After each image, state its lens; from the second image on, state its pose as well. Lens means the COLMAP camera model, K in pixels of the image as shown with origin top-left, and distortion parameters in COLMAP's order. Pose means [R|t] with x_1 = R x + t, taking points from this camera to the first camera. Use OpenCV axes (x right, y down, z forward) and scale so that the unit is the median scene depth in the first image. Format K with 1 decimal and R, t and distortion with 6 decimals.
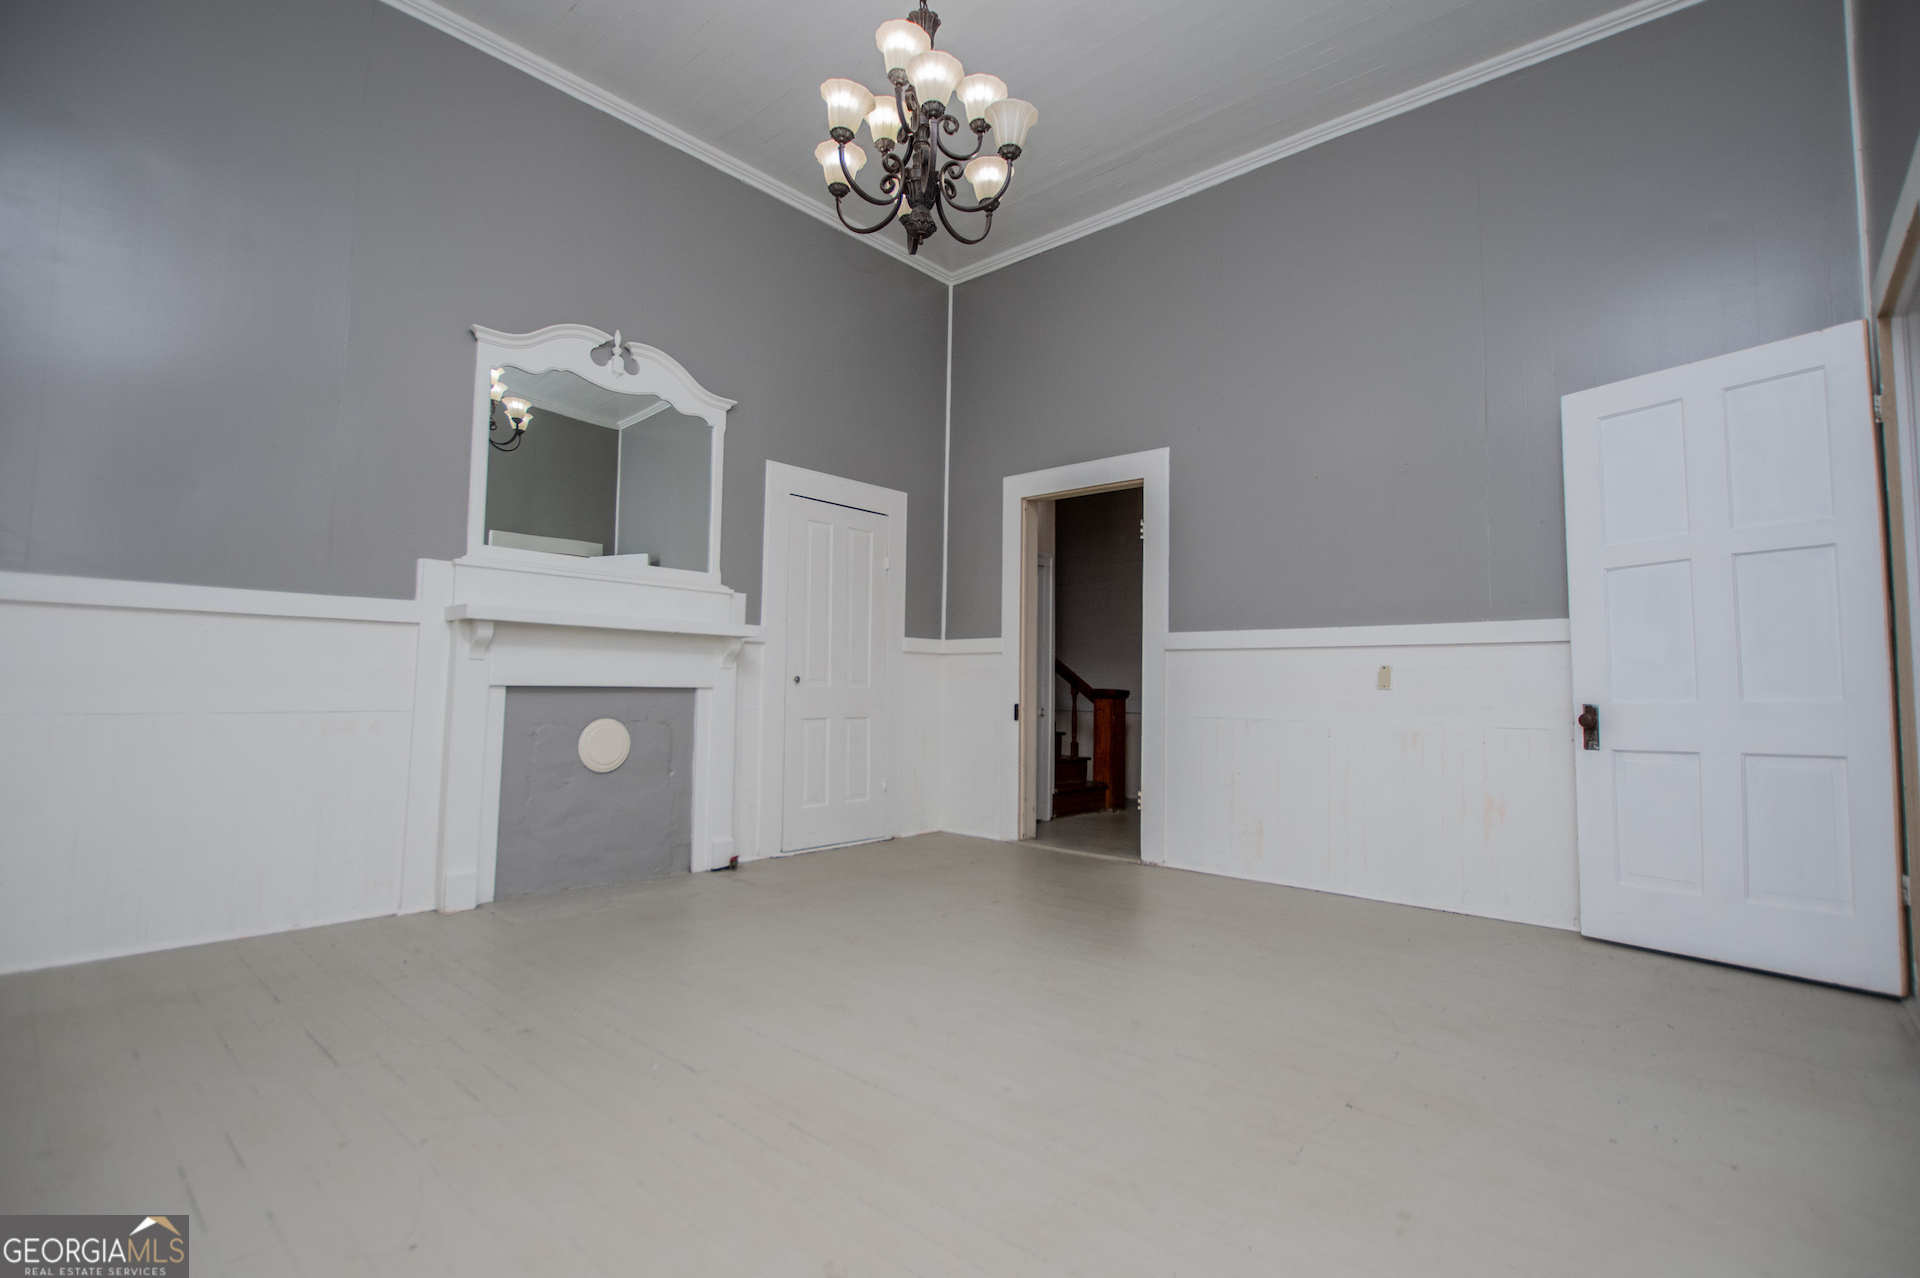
lens RADIAL K [[871.7, 0, 960.0], [0, 871.7, 639.0], [0, 0, 1]] dist [-0.024307, 0.000437]
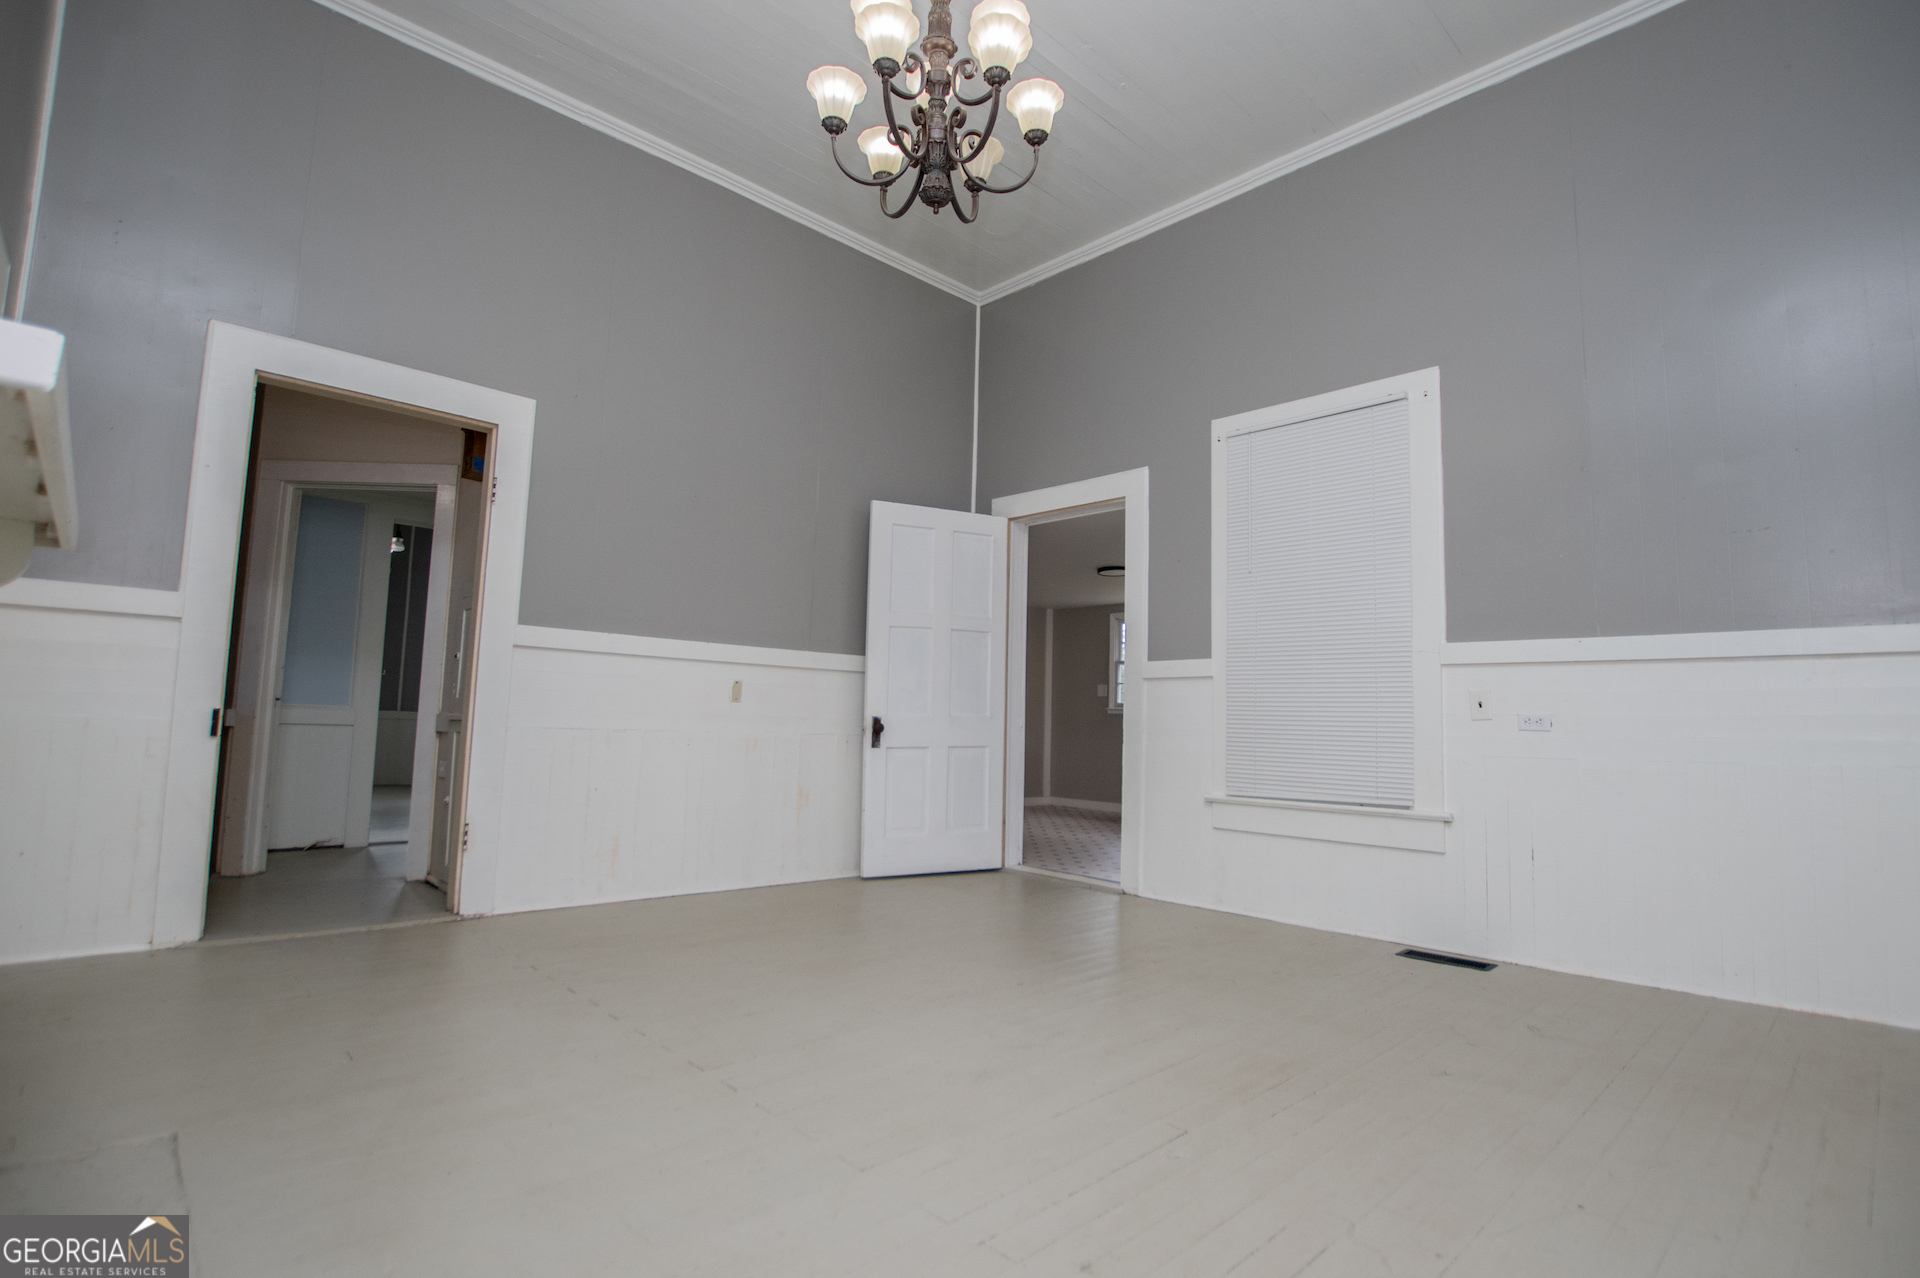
lens RADIAL K [[940.9, 0, 952.2], [0, 940.9, 636.1], [0, 0, 1]] dist [-0.021765, 0.000465]
pose [[0.082832, 0.082747, 0.993122, -0.819906], [-0.086357, 0.993394, -0.075567, 0.048038], [-0.992815, -0.079504, 0.089430, 0.712493]]
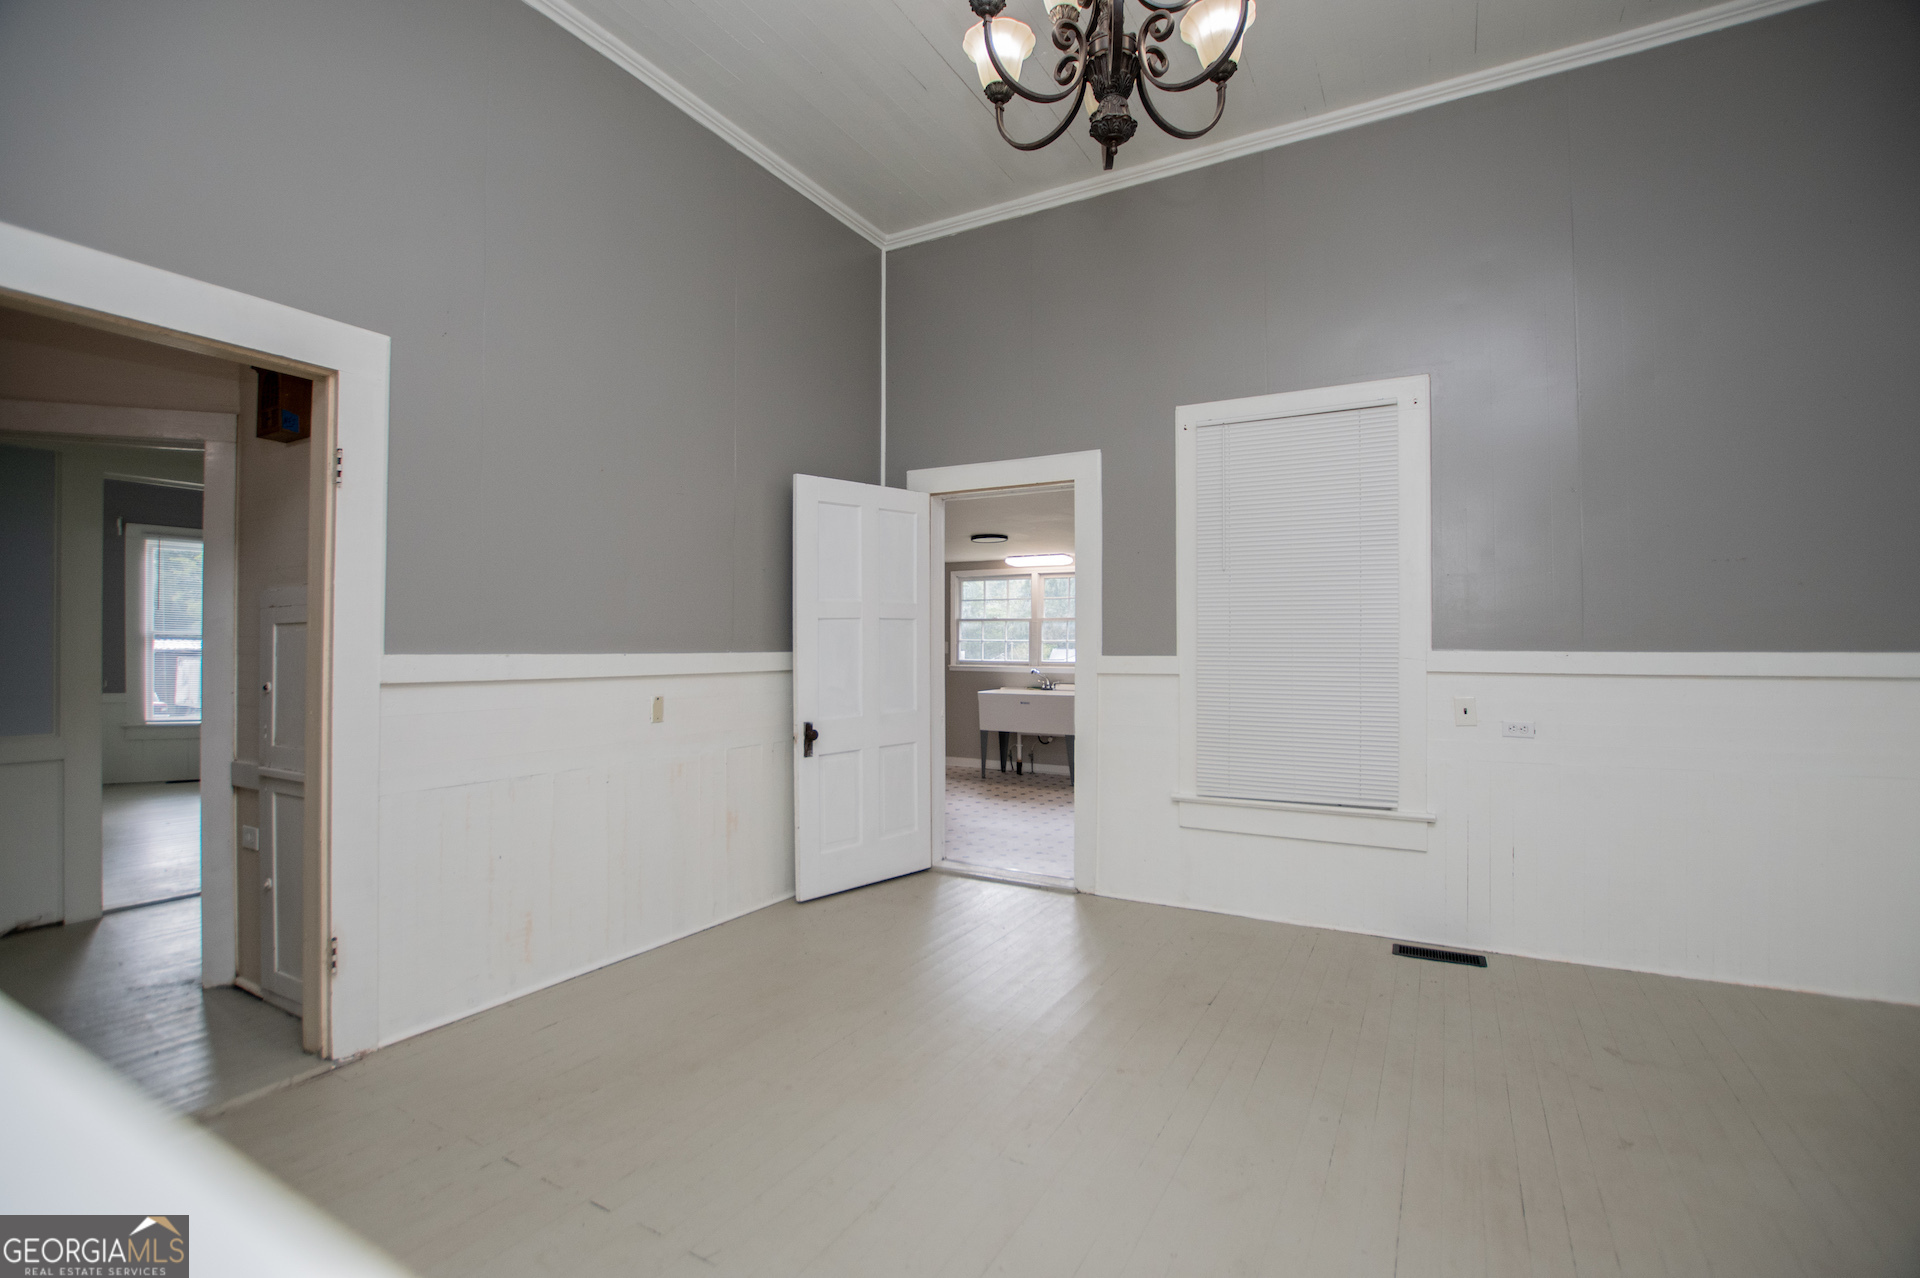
lens RADIAL K [[871.7, 0, 960.0], [0, 871.7, 639.0], [0, 0, 1]] dist [-0.024307, 0.000437]
pose [[-0.219228, -0.006646, 0.975651, -0.571026], [-0.061632, 0.998074, -0.007050, -0.051355], [-0.973725, -0.061677, -0.219216, 1.031167]]
